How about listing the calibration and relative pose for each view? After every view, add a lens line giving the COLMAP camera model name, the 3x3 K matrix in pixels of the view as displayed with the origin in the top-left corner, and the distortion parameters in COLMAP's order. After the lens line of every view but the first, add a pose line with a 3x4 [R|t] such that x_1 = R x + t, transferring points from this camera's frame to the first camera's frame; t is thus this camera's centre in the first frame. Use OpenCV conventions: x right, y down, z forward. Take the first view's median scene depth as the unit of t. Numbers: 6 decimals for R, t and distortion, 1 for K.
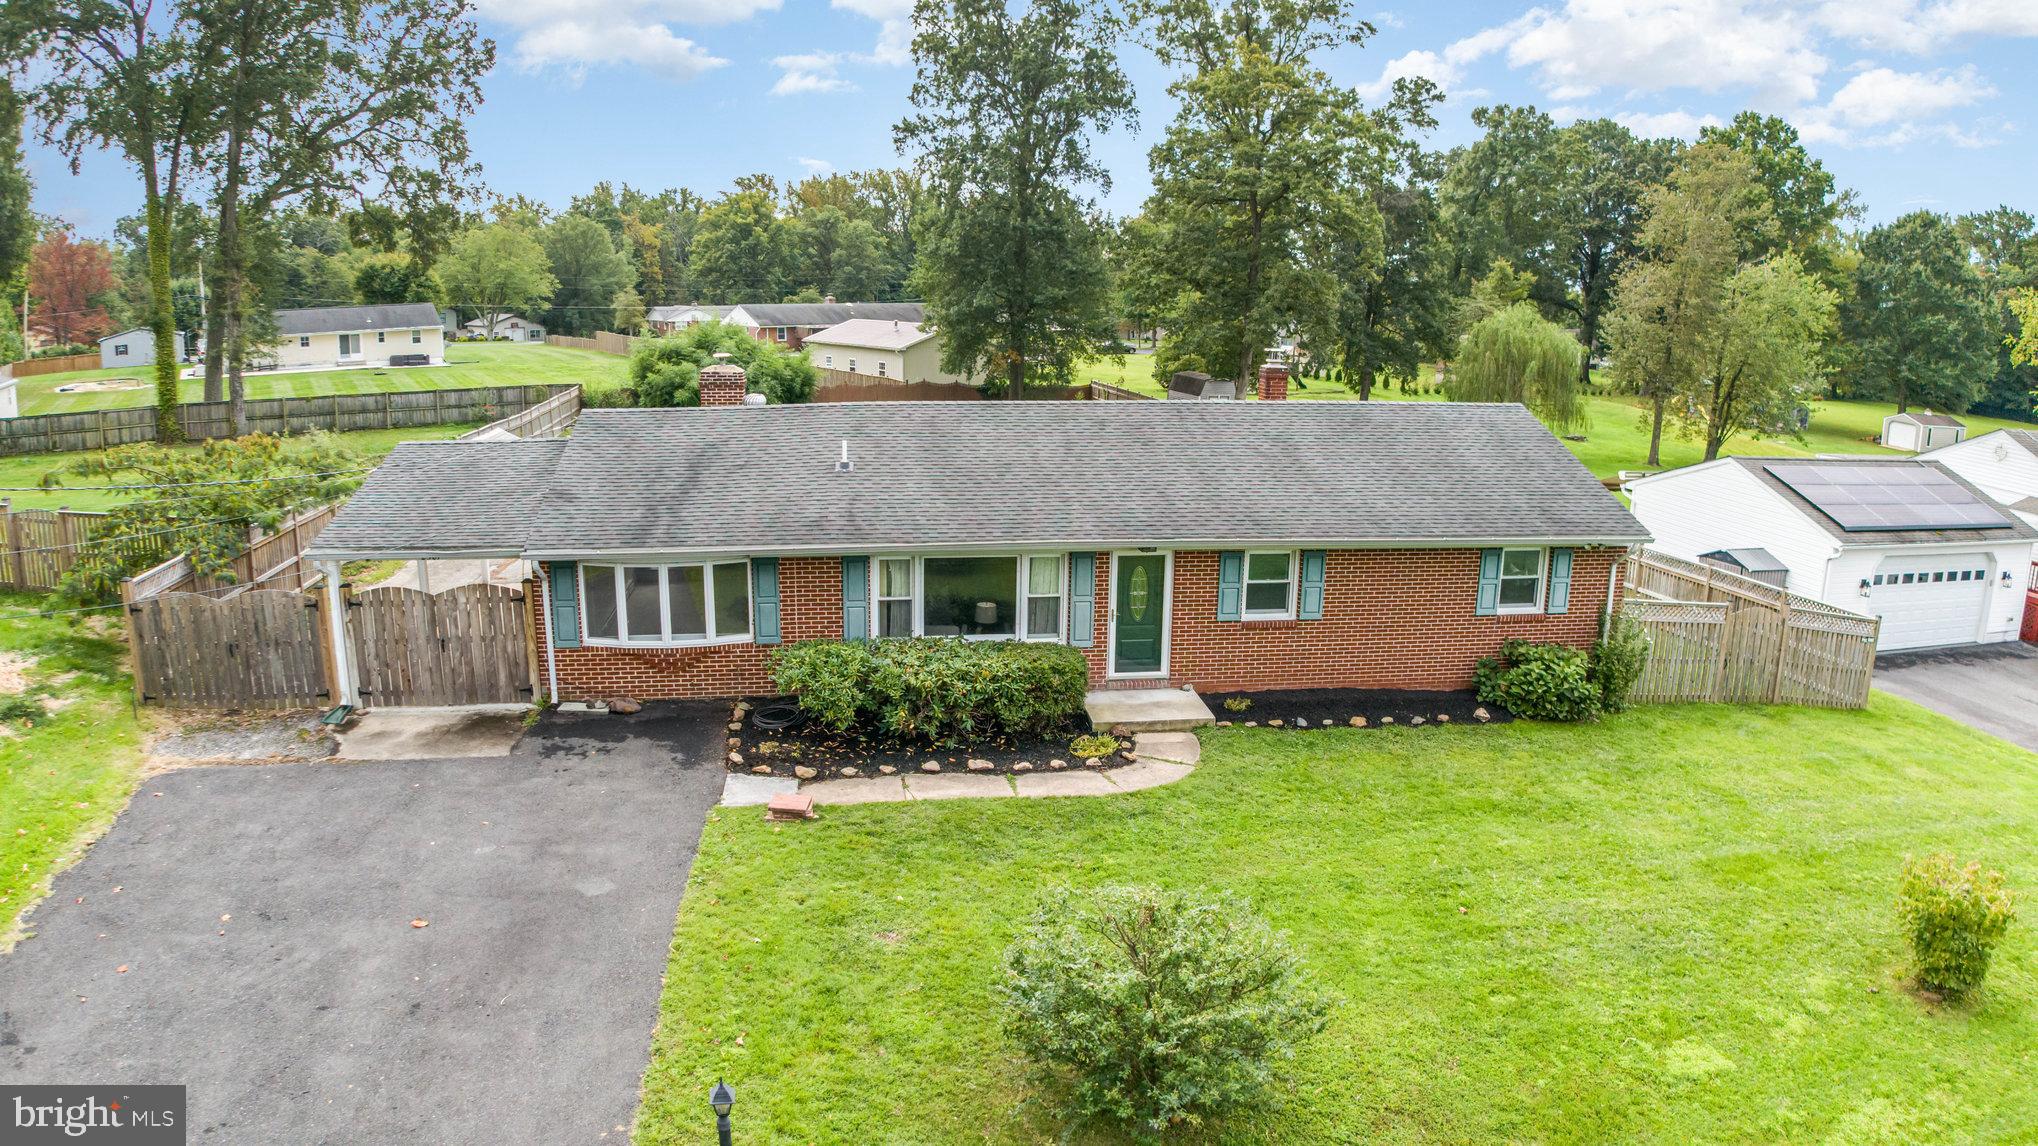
lens RADIAL K [[1257.6, 0, 1012.8], [0, 1257.6, 583.4], [0, 0, 1]] dist [-0.186419, 0.026587]
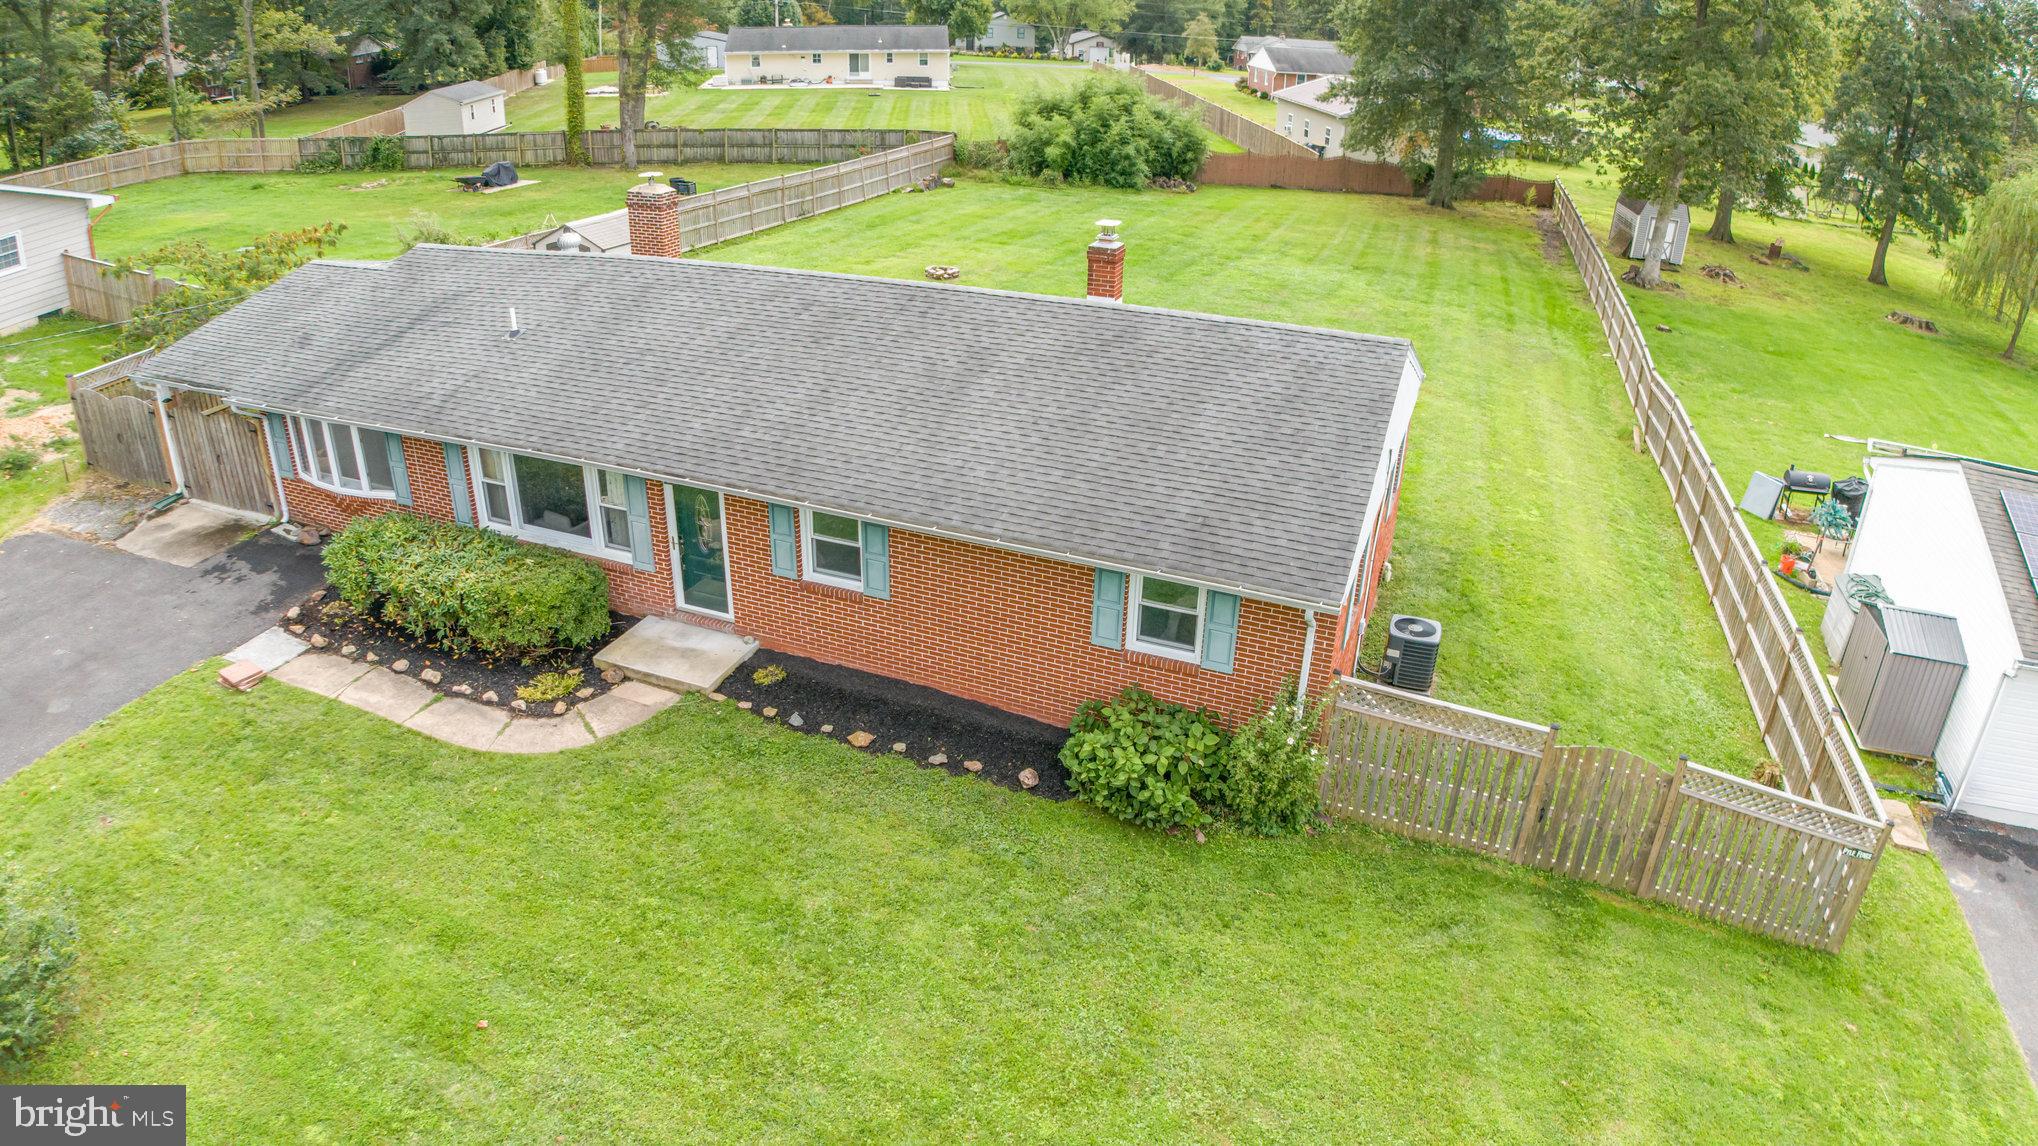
lens RADIAL K [[1261.9, 0, 1019.0], [0, 1261.9, 573.0], [0, 0, 1]] dist [-0.185841, 0.020843]
pose [[0.866404, 0.221588, -0.447484, 0.690336], [-0.125011, 0.963862, 0.235249, -0.191459], [0.483442, -0.147881, 0.862795, 0.354608]]
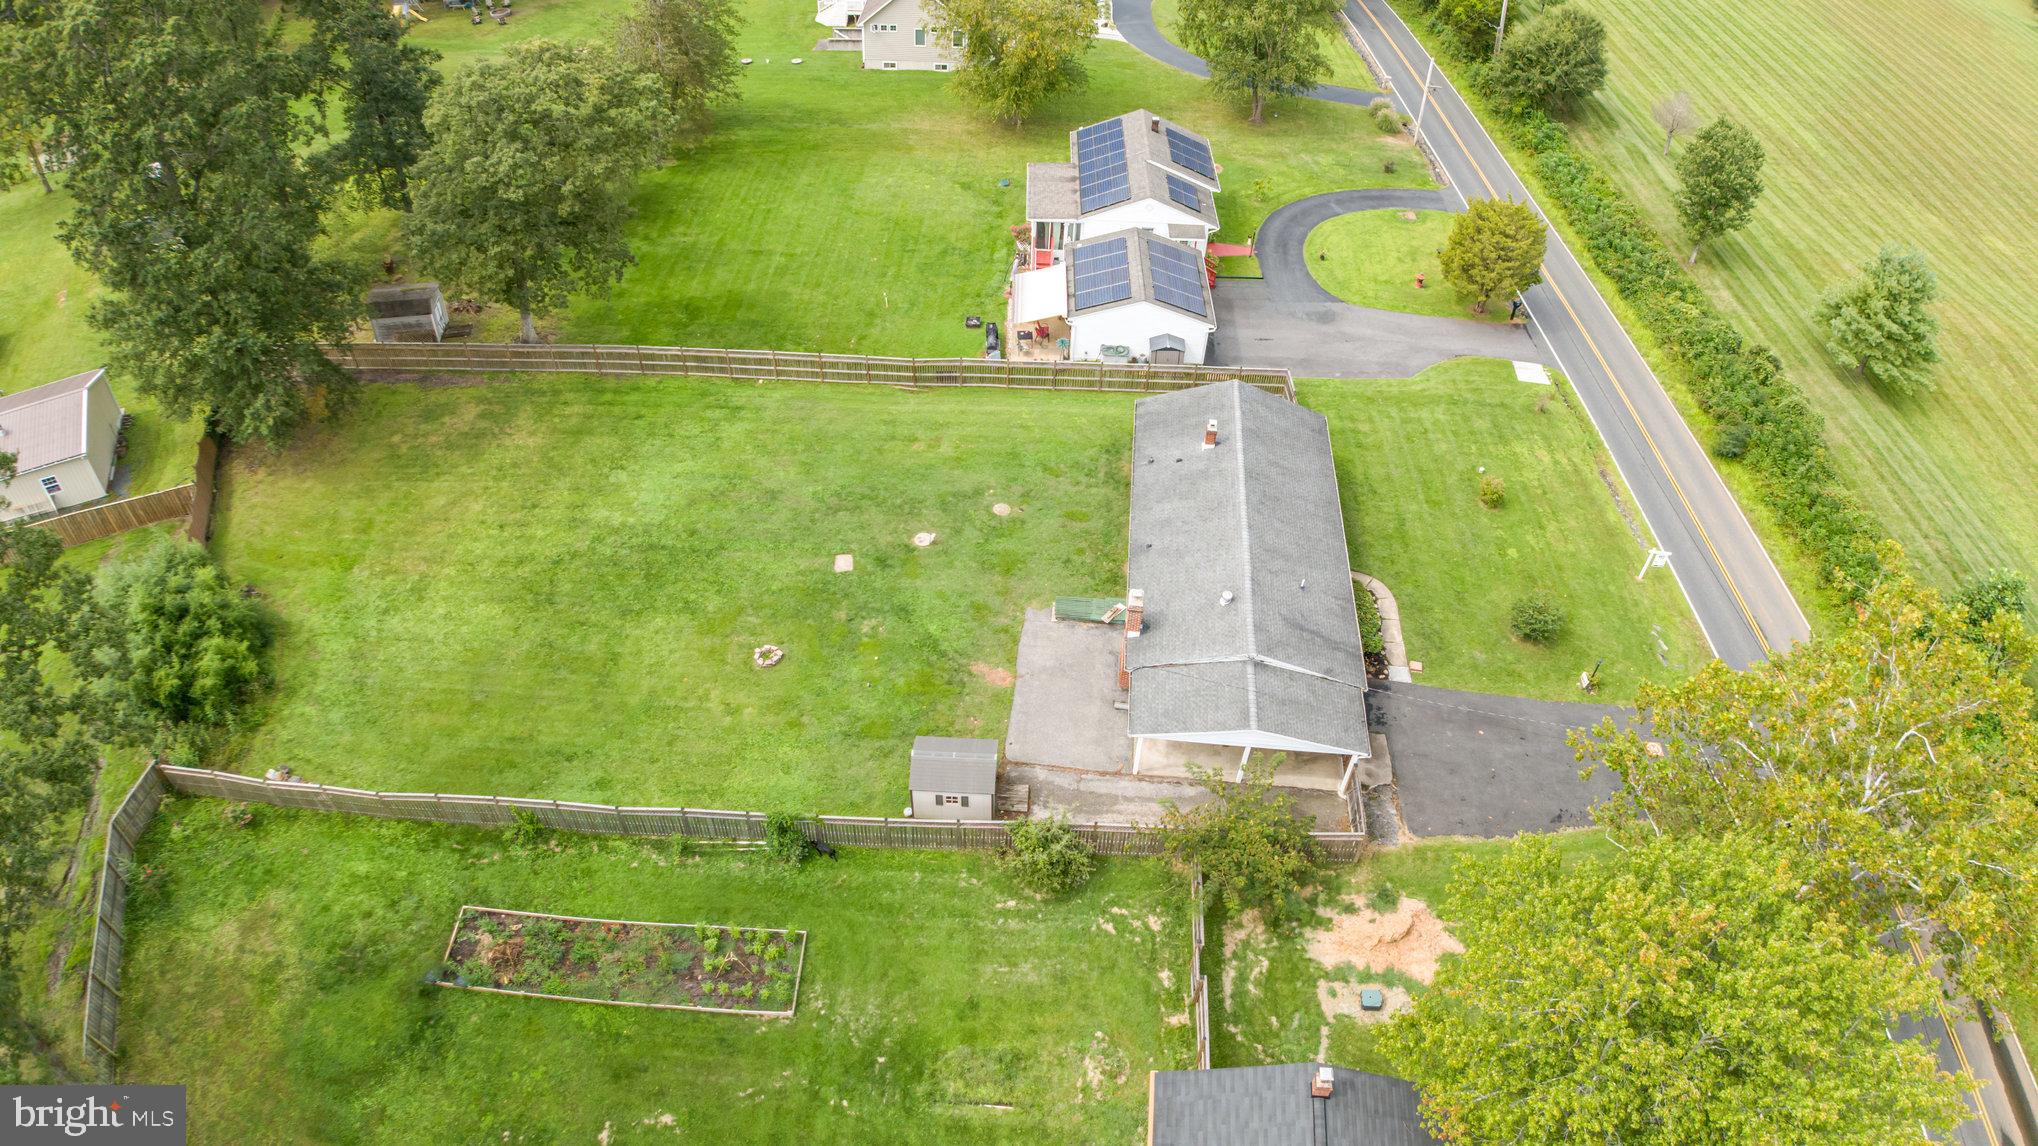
lens RADIAL K [[1261.9, 0, 1019.0], [0, 1261.9, 573.0], [0, 0, 1]] dist [-0.185841, 0.020843]
pose [[0.216010, -0.690541, 0.690284, -2.080956], [0.186403, 0.723137, 0.665076, -2.003510], [-0.958433, -0.014993, 0.284924, 0.852558]]
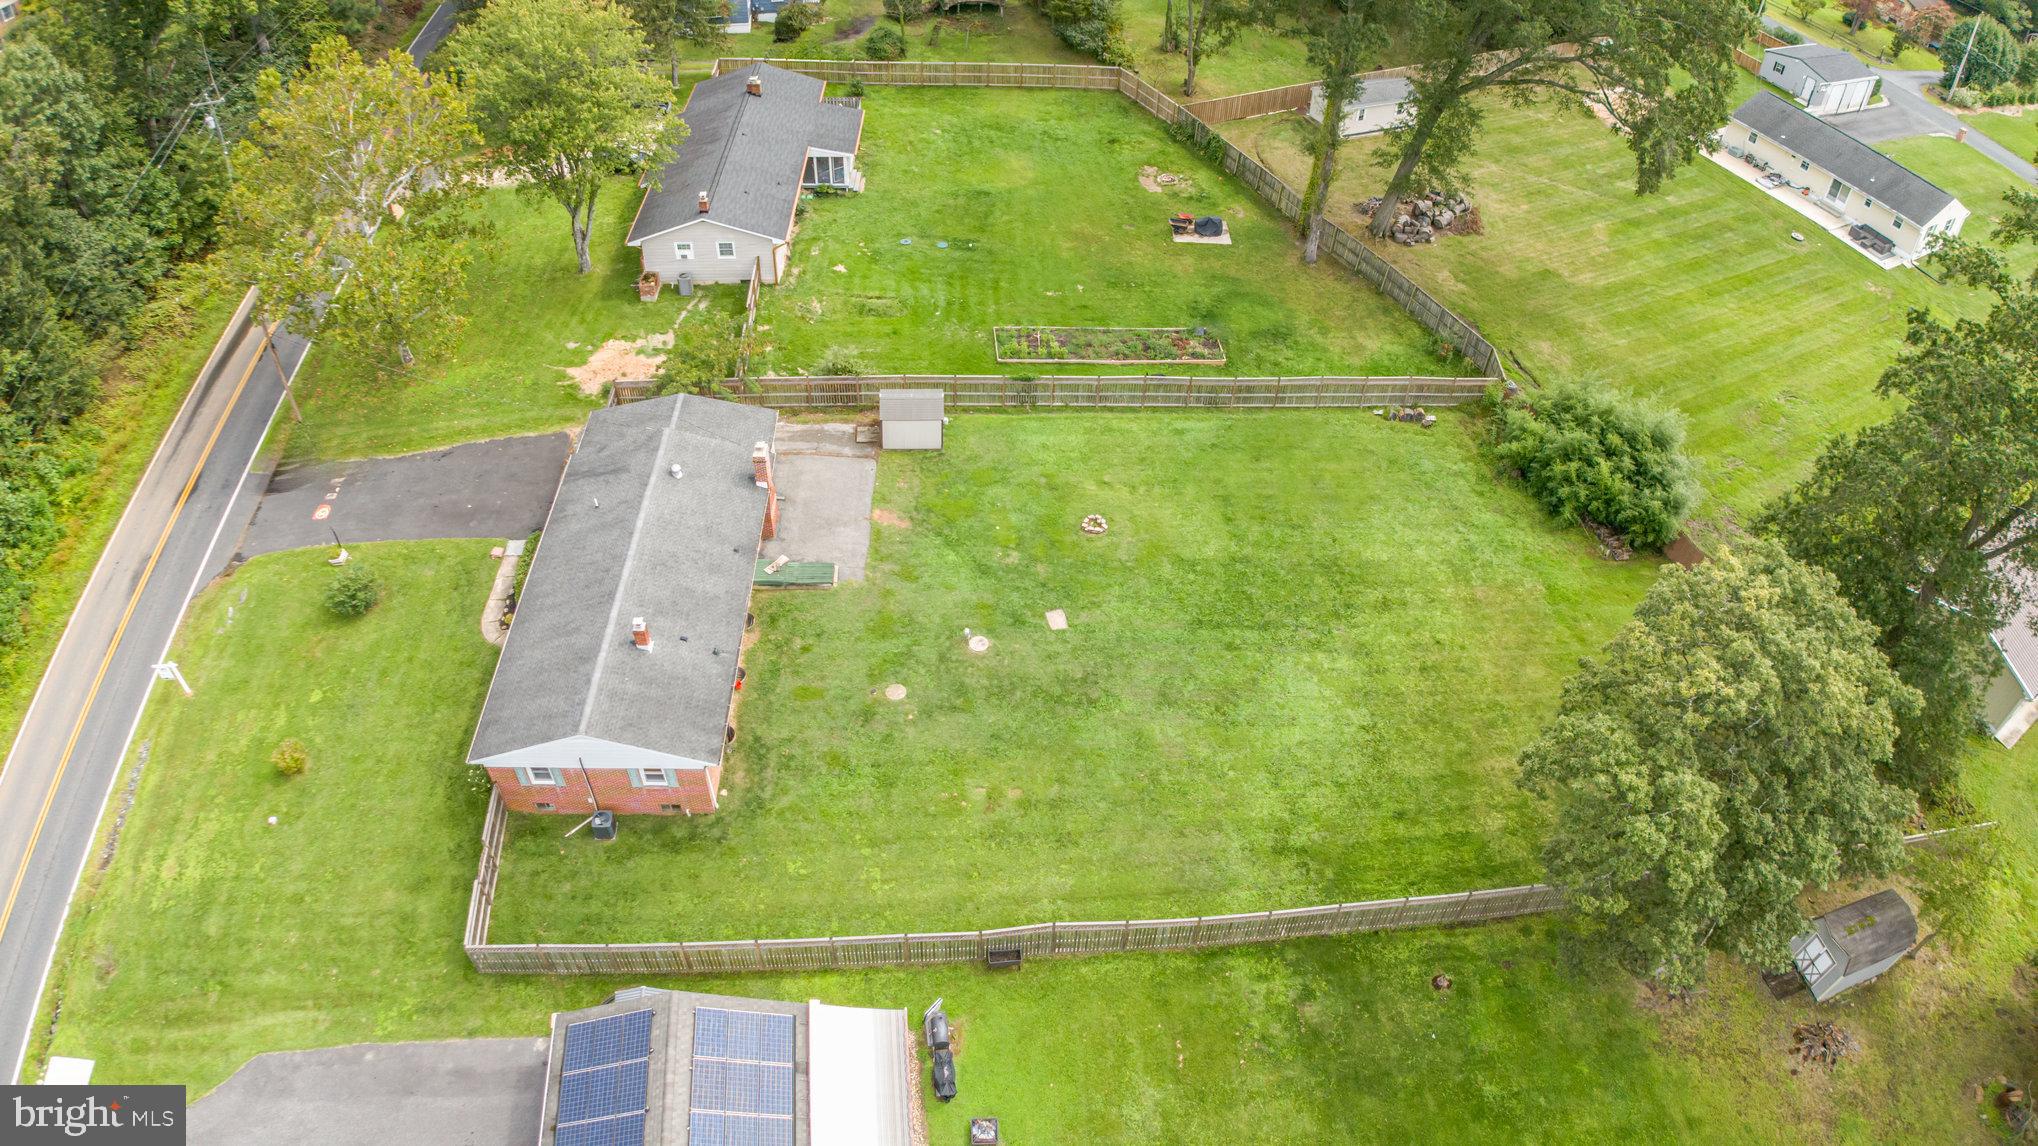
lens RADIAL K [[1261.9, 0, 1019.0], [0, 1261.9, 573.0], [0, 0, 1]] dist [-0.185841, 0.020843]
pose [[-0.101068, 0.680544, -0.725703, 1.857787], [-0.260990, 0.685755, 0.679430, -2.108320], [0.960036, 0.258069, 0.108307, 1.668304]]
